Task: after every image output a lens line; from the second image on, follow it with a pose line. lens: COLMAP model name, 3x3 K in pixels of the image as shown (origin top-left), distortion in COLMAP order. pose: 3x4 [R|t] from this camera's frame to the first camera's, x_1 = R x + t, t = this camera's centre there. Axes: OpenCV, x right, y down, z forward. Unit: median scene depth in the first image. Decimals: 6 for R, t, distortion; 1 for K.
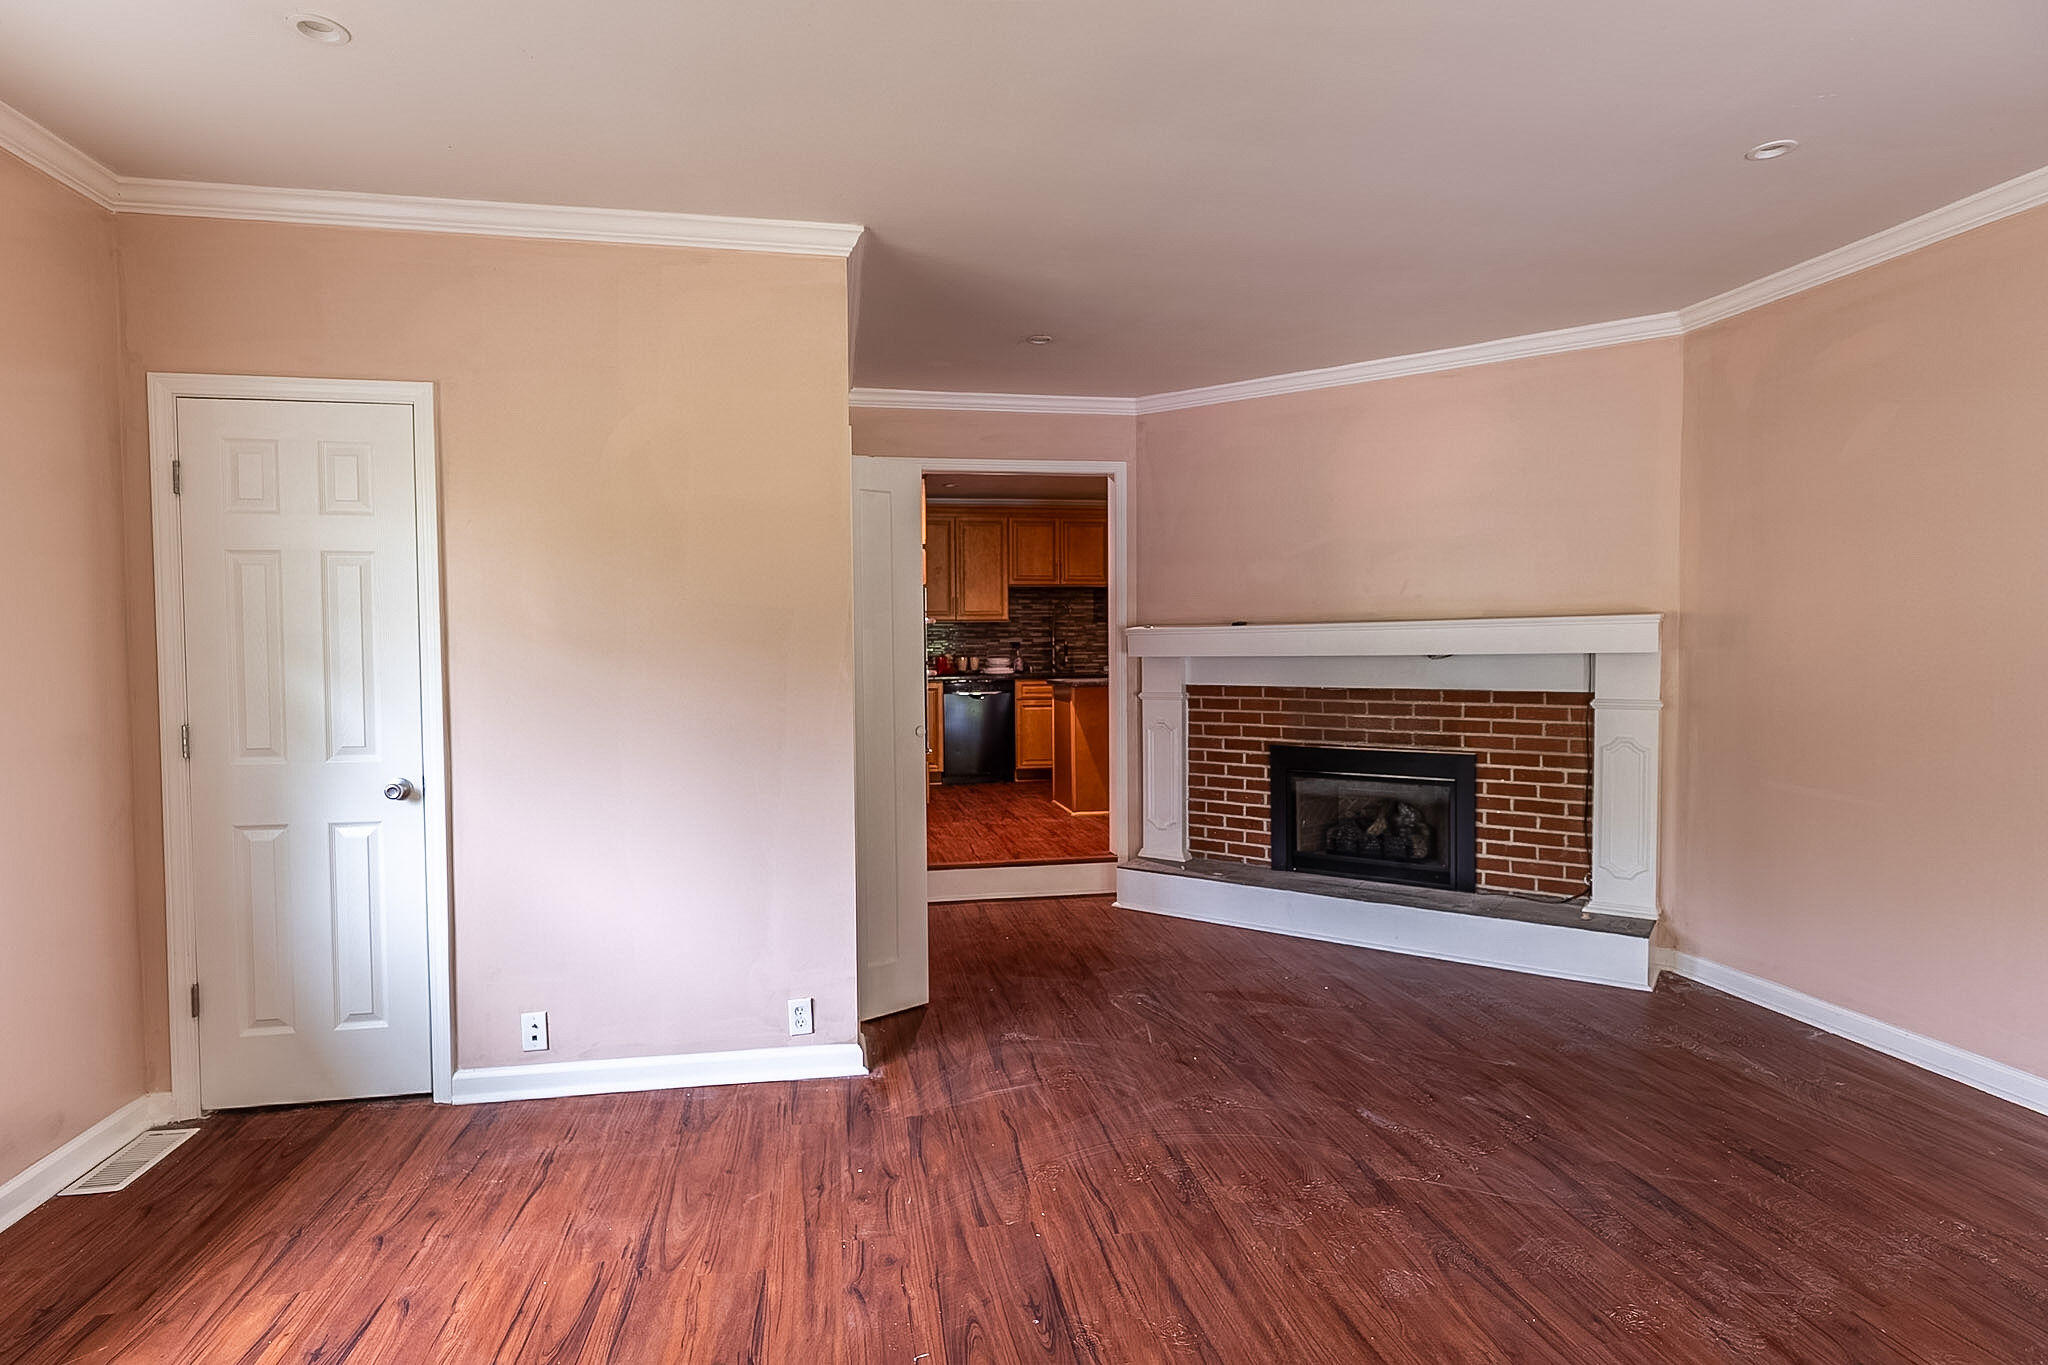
lens RADIAL K [[1032.2, 0, 1019.8], [0, 1032.2, 677.5], [0, 0, 1]] dist [-0.002241, -0.000099]
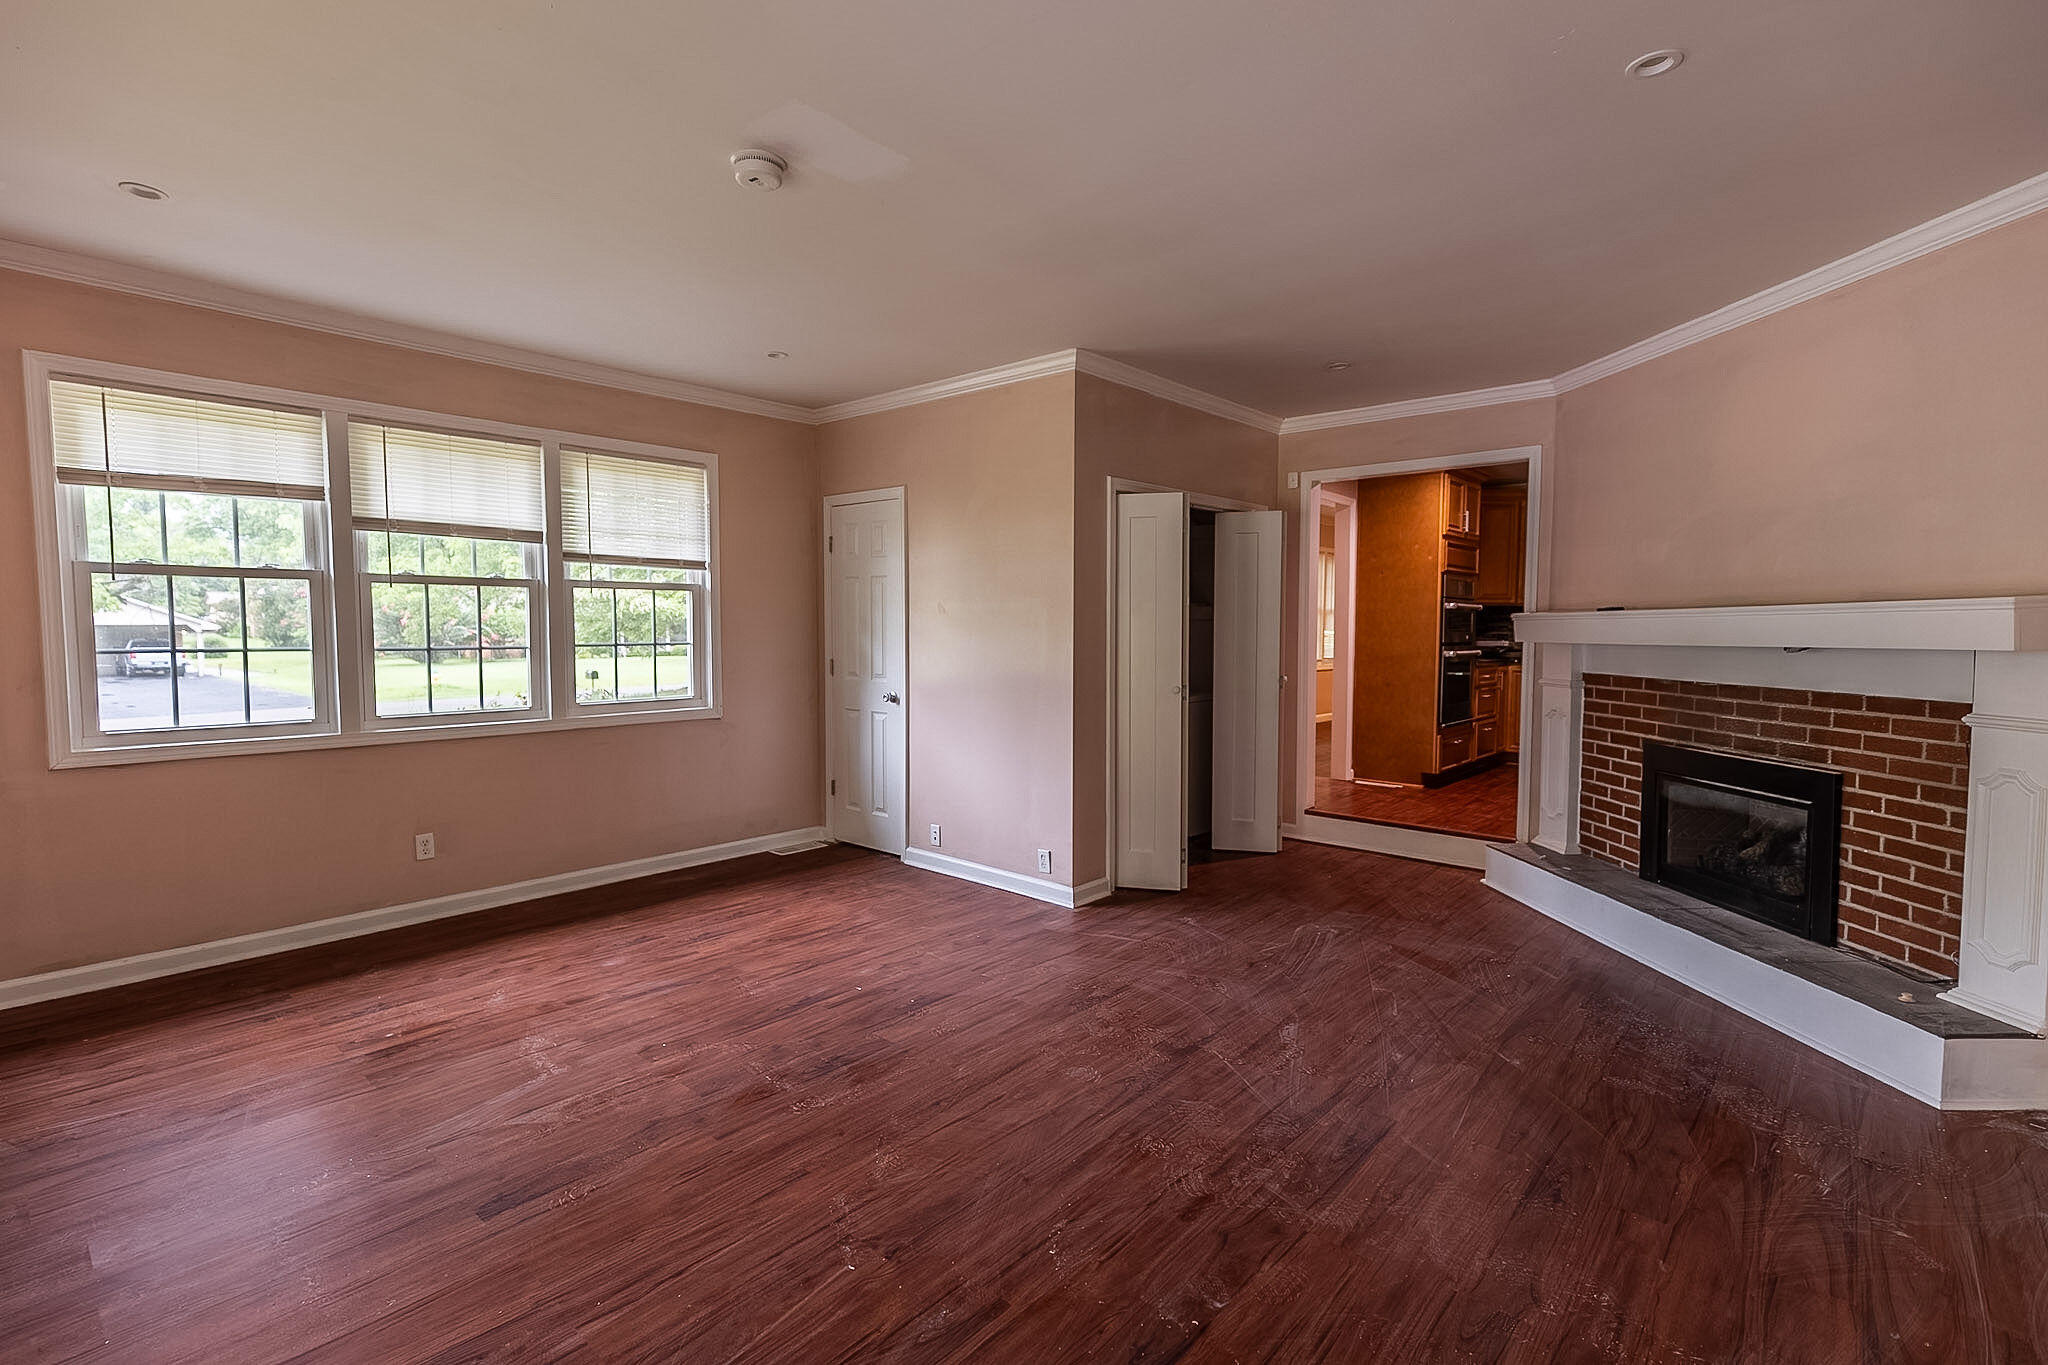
lens RADIAL K [[945.5, 0, 1021.6], [0, 945.5, 680.0], [0, 0, 1]] dist [0.008301, 0.000059]
pose [[0.619927, 0.056950, -0.782590, 0.617875], [-0.035738, 0.998377, 0.044344, -0.007935], [0.783846, 0.000478, 0.620956, 0.051837]]
